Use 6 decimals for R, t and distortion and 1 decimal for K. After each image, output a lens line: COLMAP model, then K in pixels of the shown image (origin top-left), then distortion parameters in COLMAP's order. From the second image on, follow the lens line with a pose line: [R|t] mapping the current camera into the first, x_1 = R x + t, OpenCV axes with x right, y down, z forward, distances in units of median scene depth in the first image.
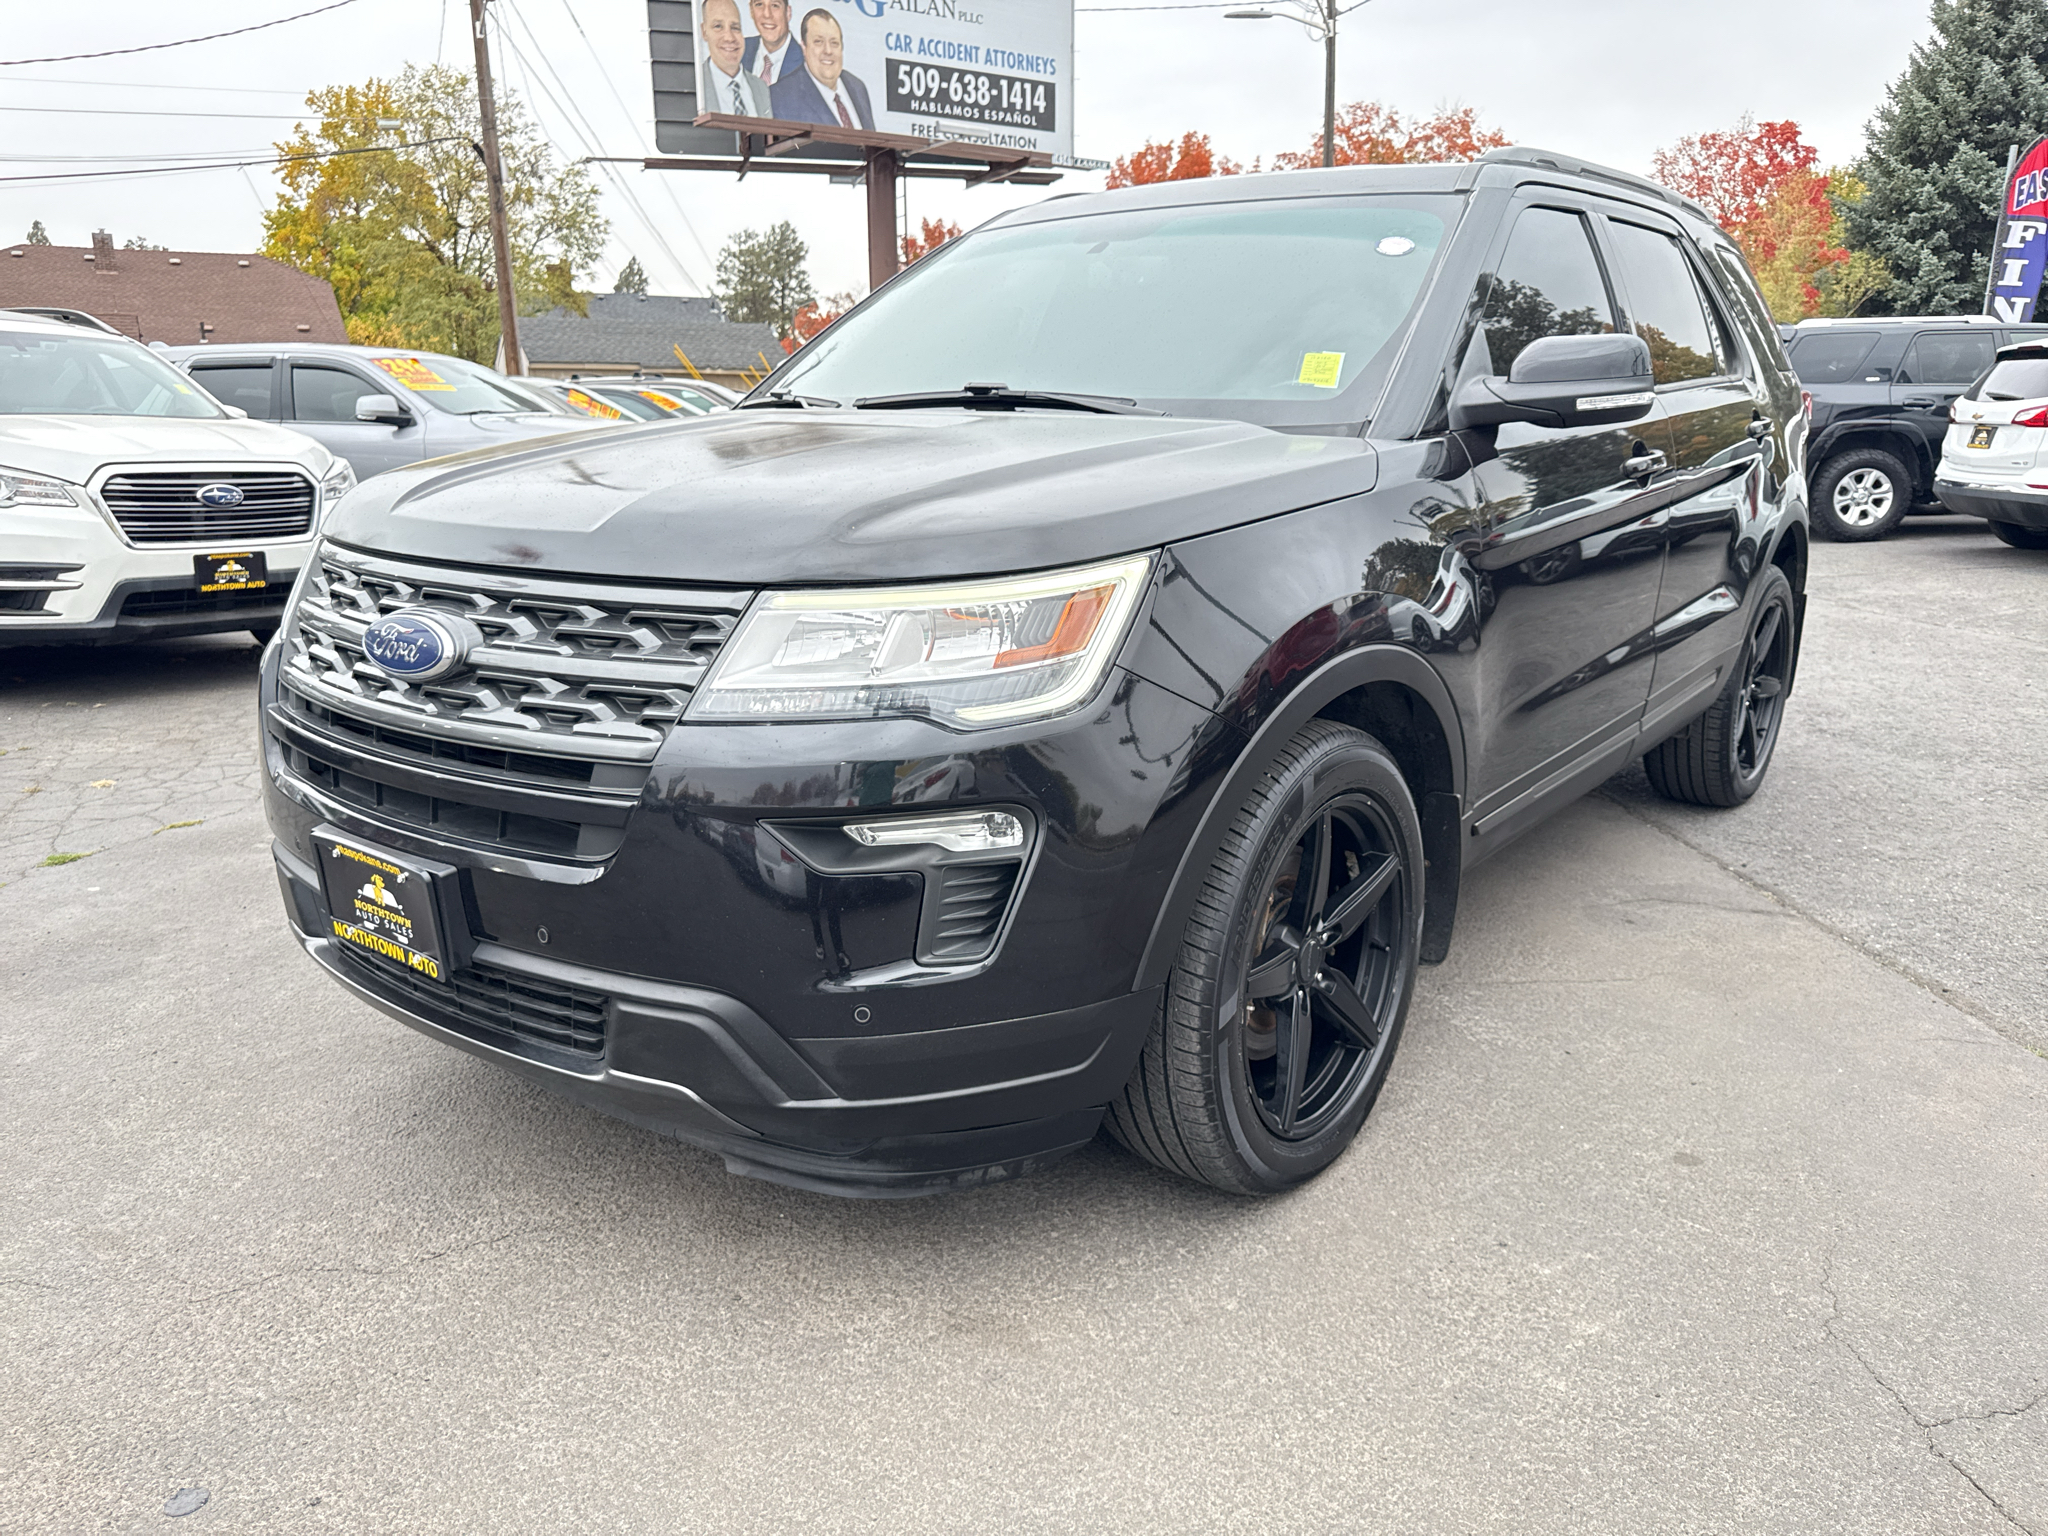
lens RADIAL K [[1443.2, 0, 1020.7], [0, 1443.2, 771.9], [0, 0, 1]] dist [0.000228, -0.002761]
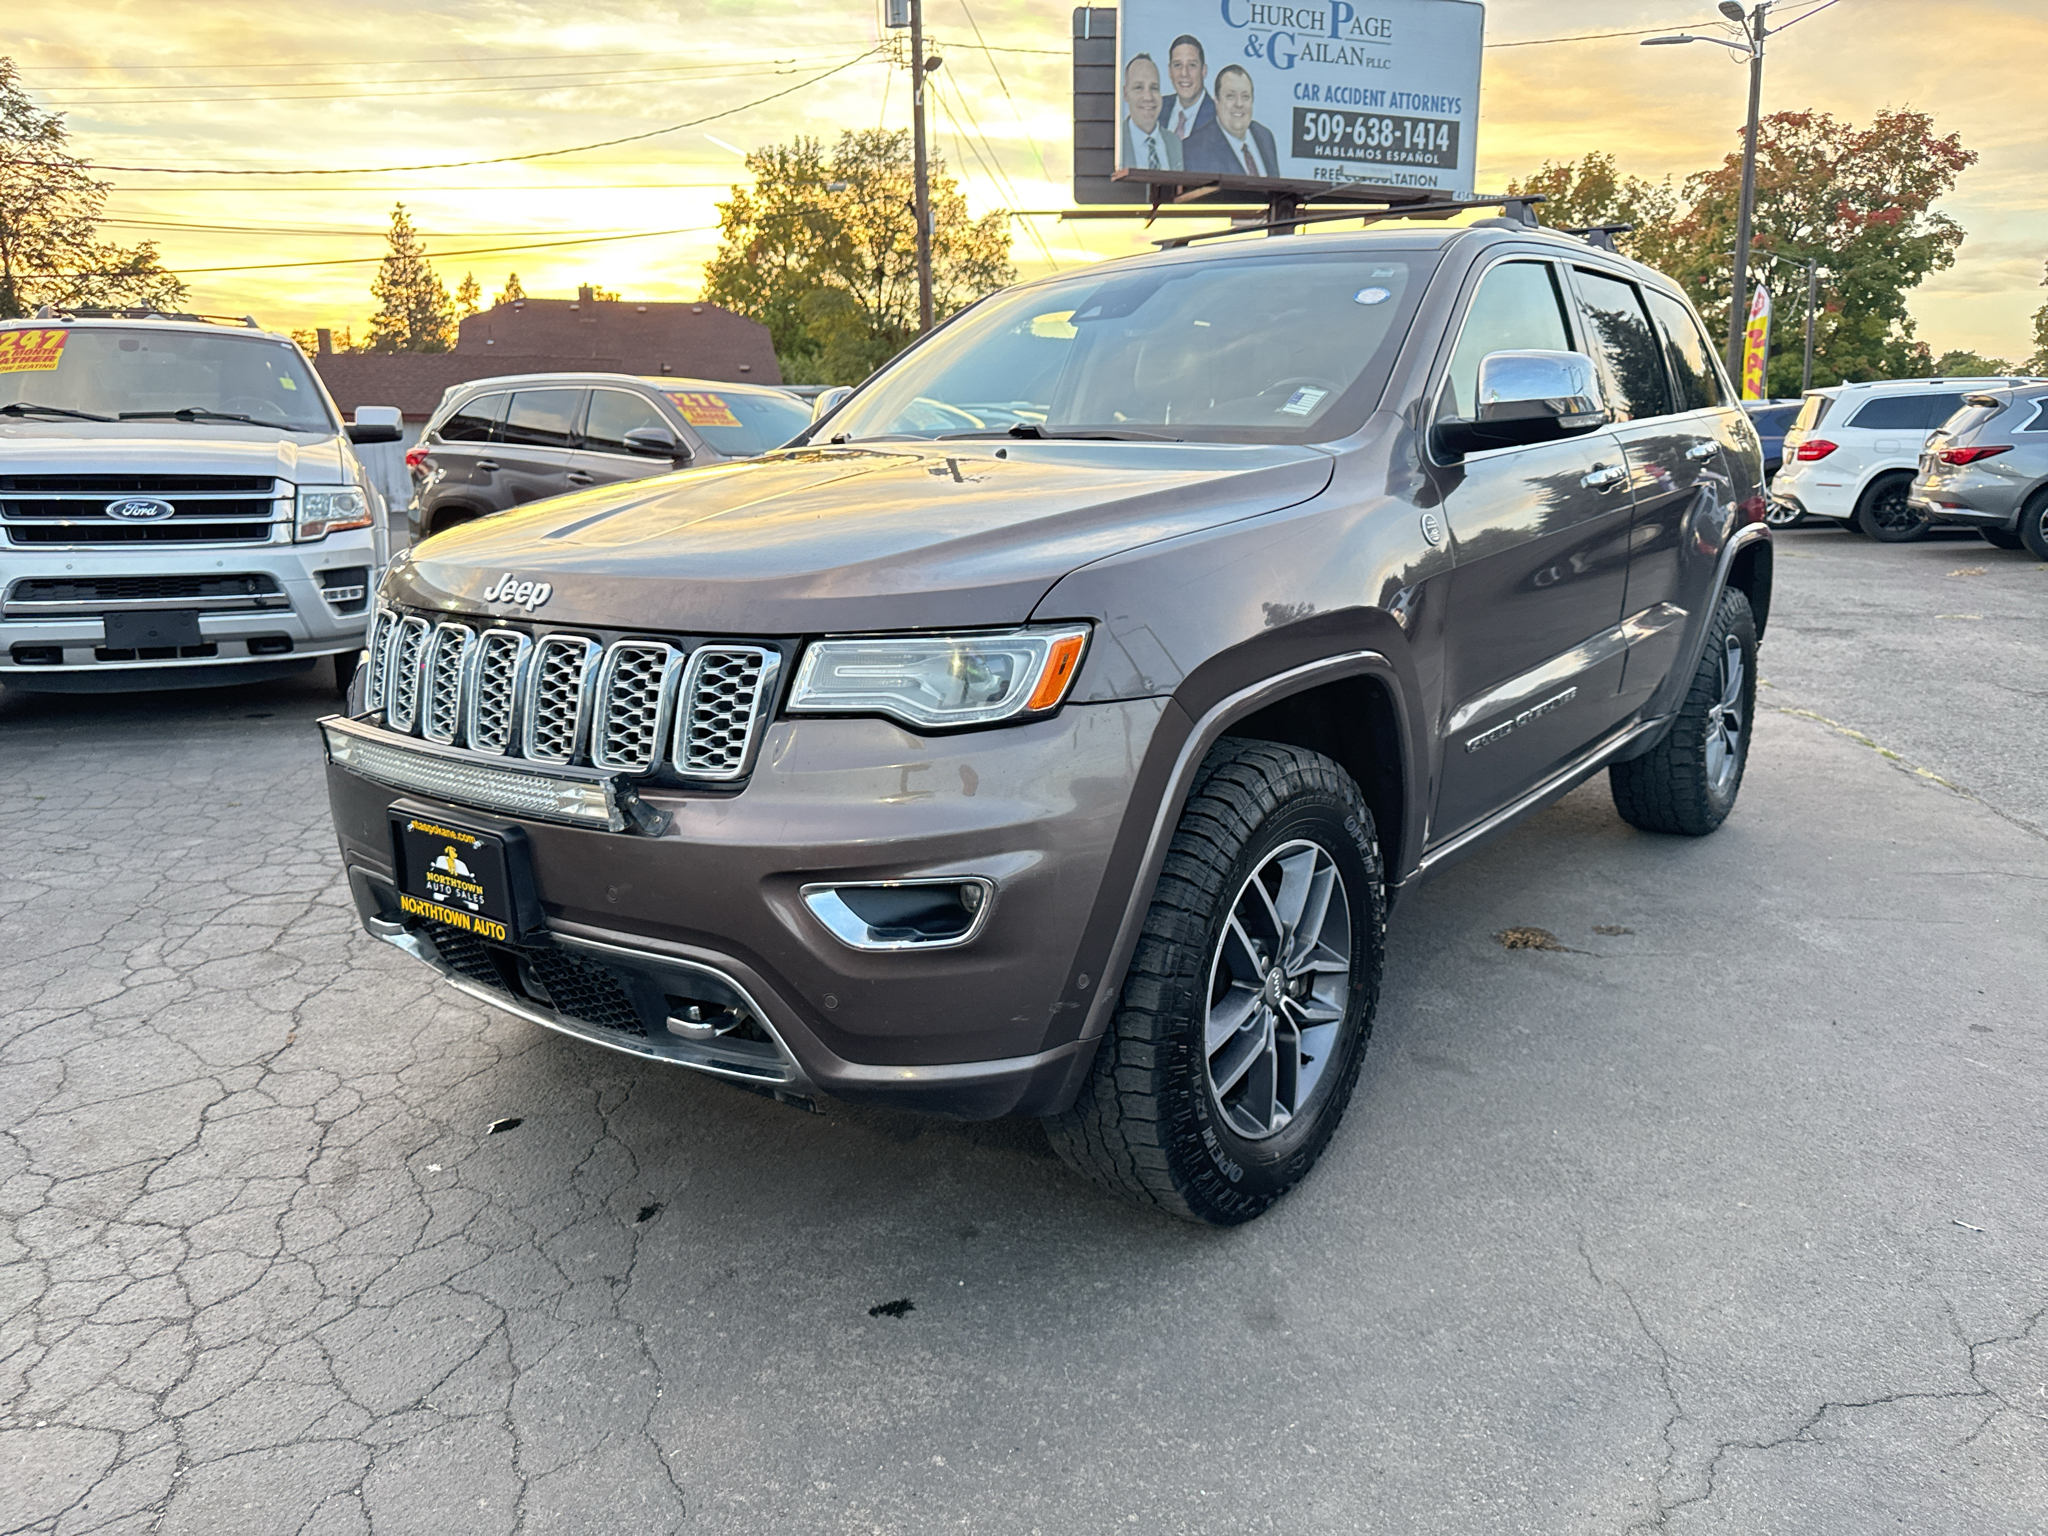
lens RADIAL K [[1436.7, 0, 1025.6], [0, 1436.7, 774.3], [0, 0, 1]] dist [0.001216, -0.002488]
pose [[0.970650, 0.054901, -0.234146, -0.011092], [-0.058717, 0.998231, -0.009352, 0.009390], [0.233218, 0.022826, 0.972157, -0.046672]]
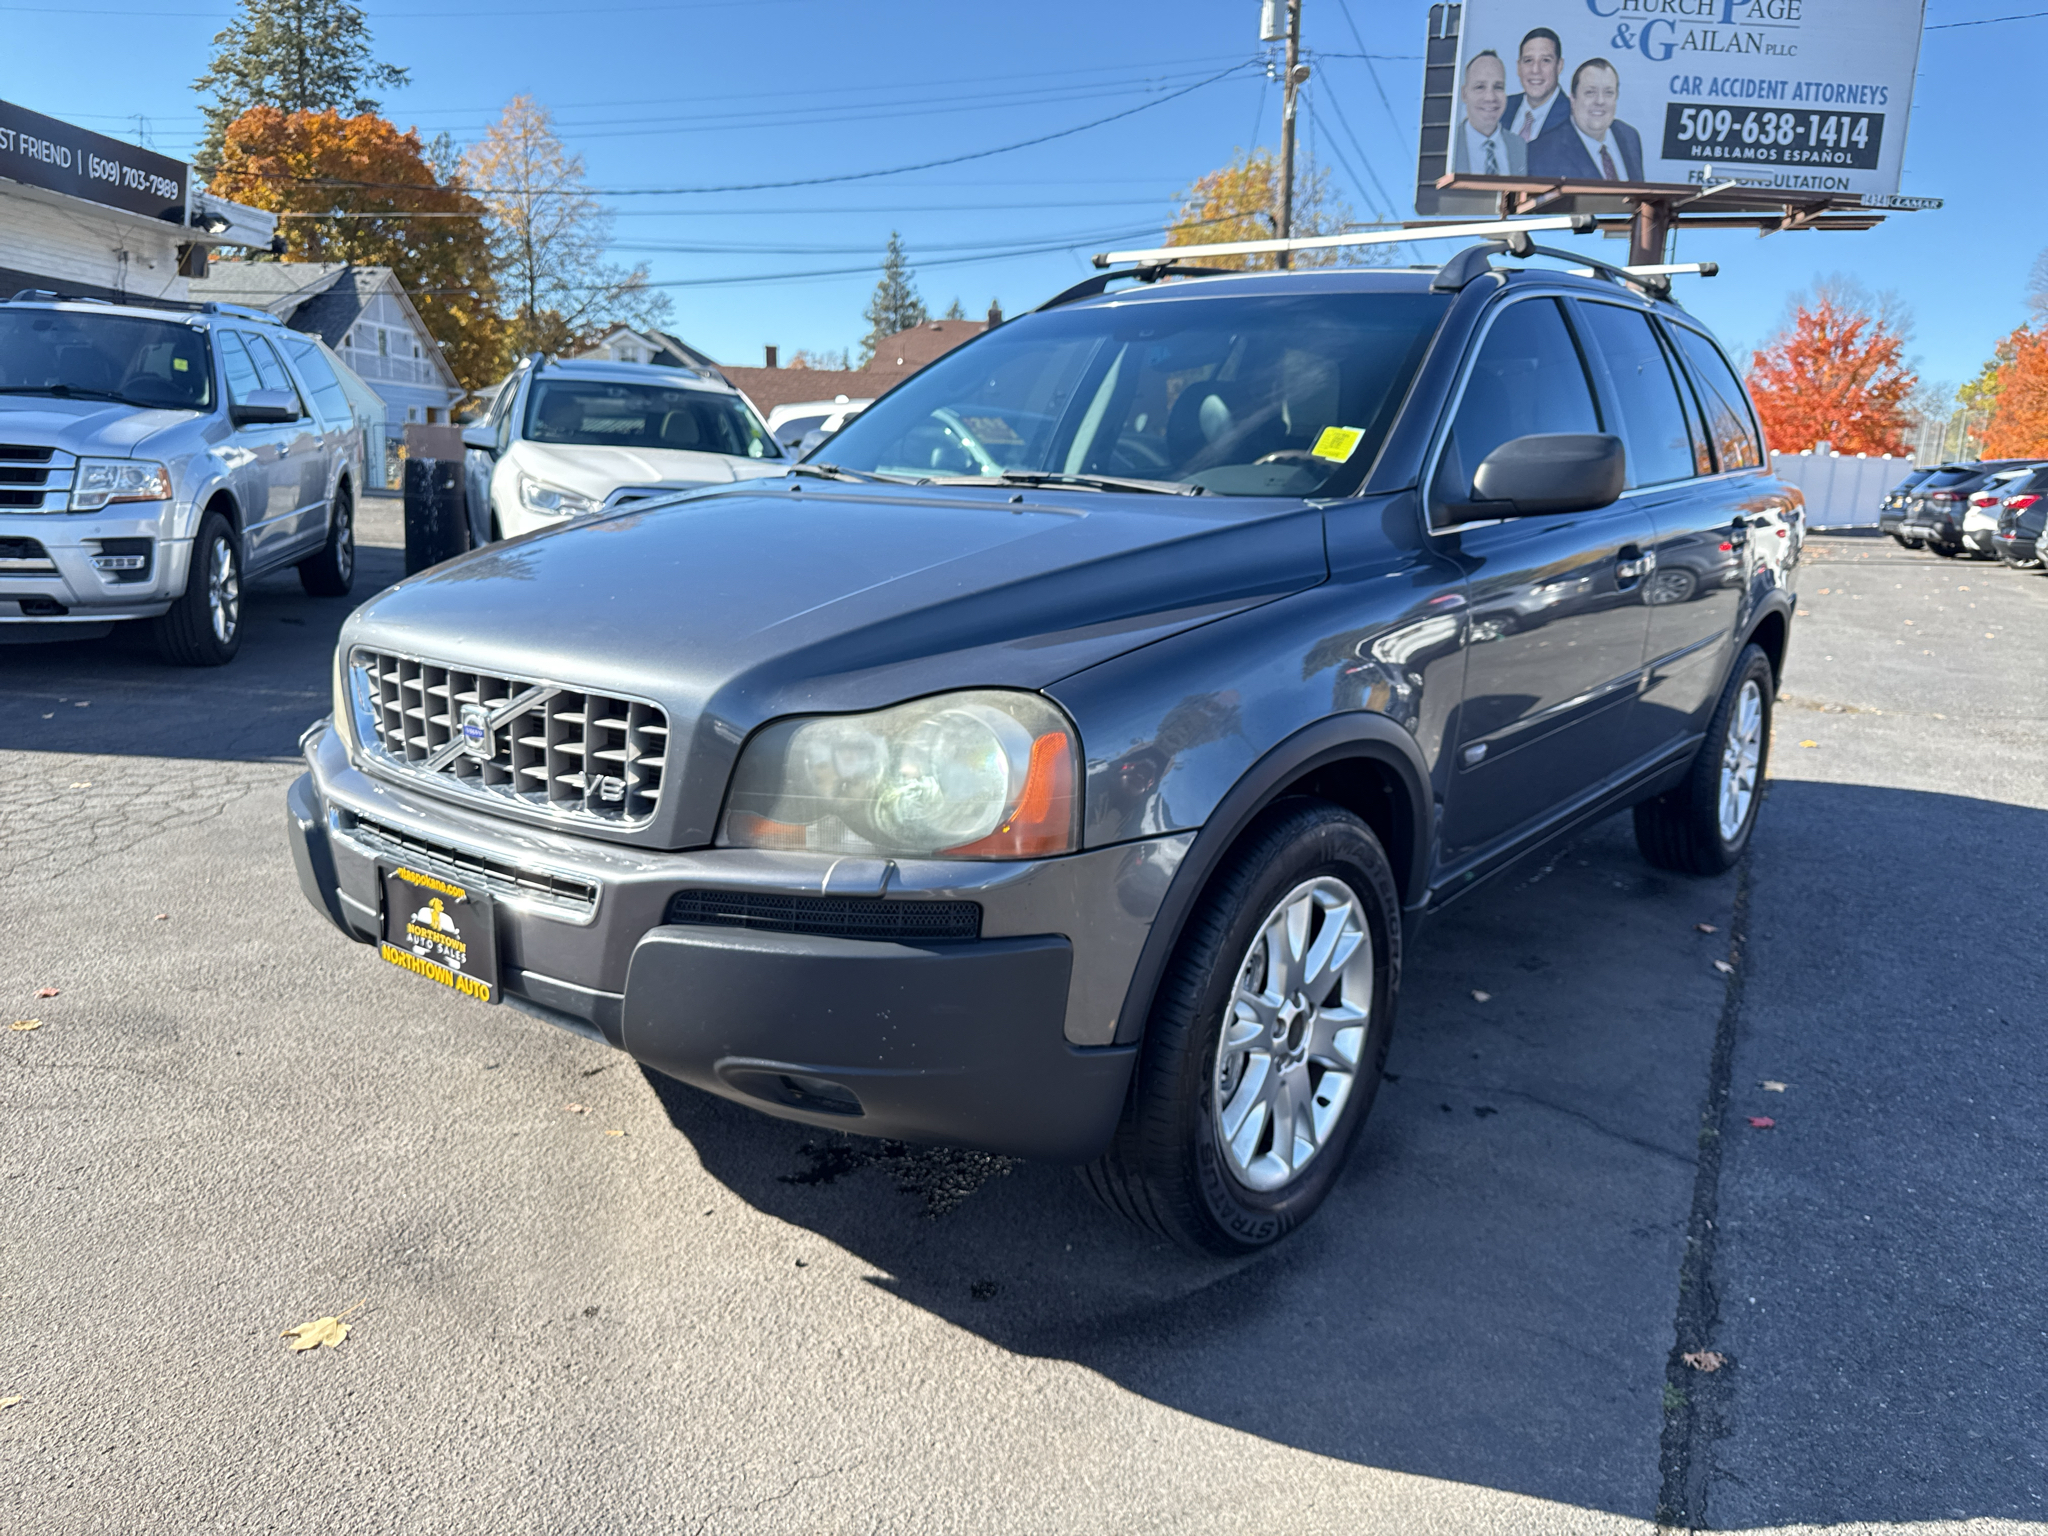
lens RADIAL K [[1446.2, 0, 1030.3], [0, 1446.2, 773.7], [0, 0, 1]] dist [0.004390, -0.011106]
pose [[0.851138, 0.141262, -0.505579, 0.085866], [-0.160921, 0.986955, 0.004852, -0.006775], [0.499669, 0.077229, 0.862767, 0.024104]]
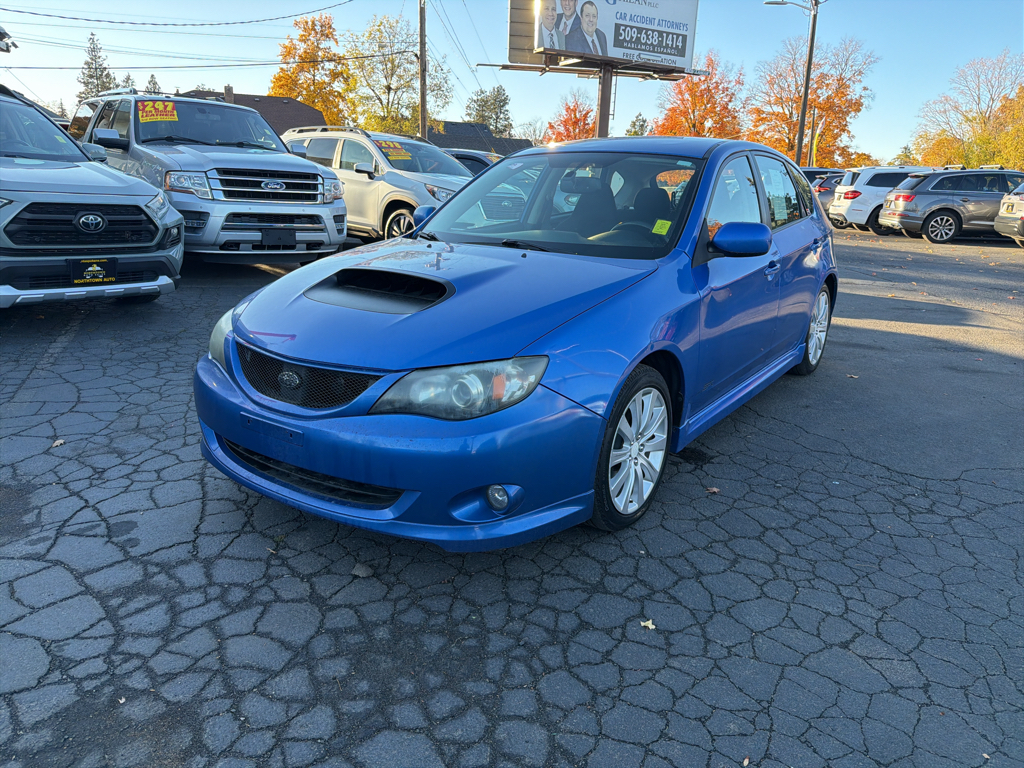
lens RADIAL K [[713.3, 0, 507.0], [0, 713.3, 383.4], [0, 0, 1]] dist [0.004767, -0.018040]
pose [[0.991140, 0.076128, -0.108837, -0.093439], [-0.072795, 0.996757, 0.034287, 0.035901], [0.111095, -0.026061, 0.993468, -0.129076]]
